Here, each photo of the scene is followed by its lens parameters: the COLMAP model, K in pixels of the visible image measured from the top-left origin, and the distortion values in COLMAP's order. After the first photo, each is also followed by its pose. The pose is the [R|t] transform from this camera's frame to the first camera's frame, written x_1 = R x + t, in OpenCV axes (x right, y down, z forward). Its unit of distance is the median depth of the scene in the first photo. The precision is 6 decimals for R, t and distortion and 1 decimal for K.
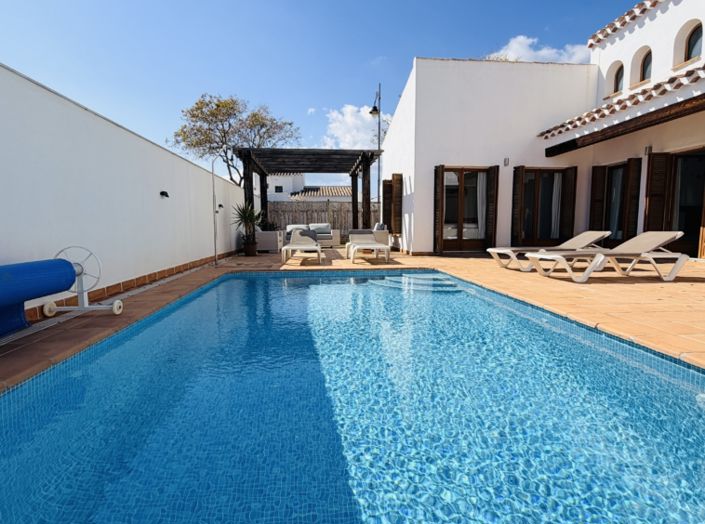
lens RADIAL K [[369.0, 0, 351.9], [0, 369.0, 261.6], [0, 0, 1]] dist [-0.004895, 0.002797]
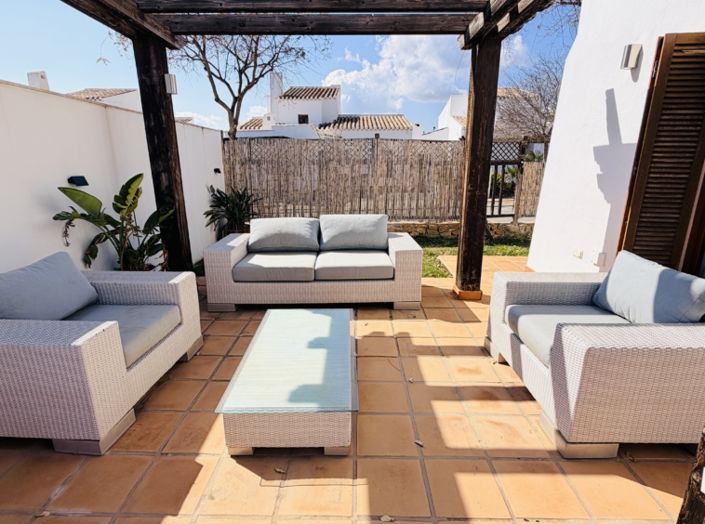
lens RADIAL K [[369.0, 0, 354.0], [0, 369.0, 264.7], [0, 0, 1]] dist [-0.004895, 0.002797]
pose [[0.994876, 0.035114, -0.094807, -0.028476], [-0.018232, 0.984685, 0.173385, -0.060183], [0.099444, -0.170768, 0.980280, 0.355185]]
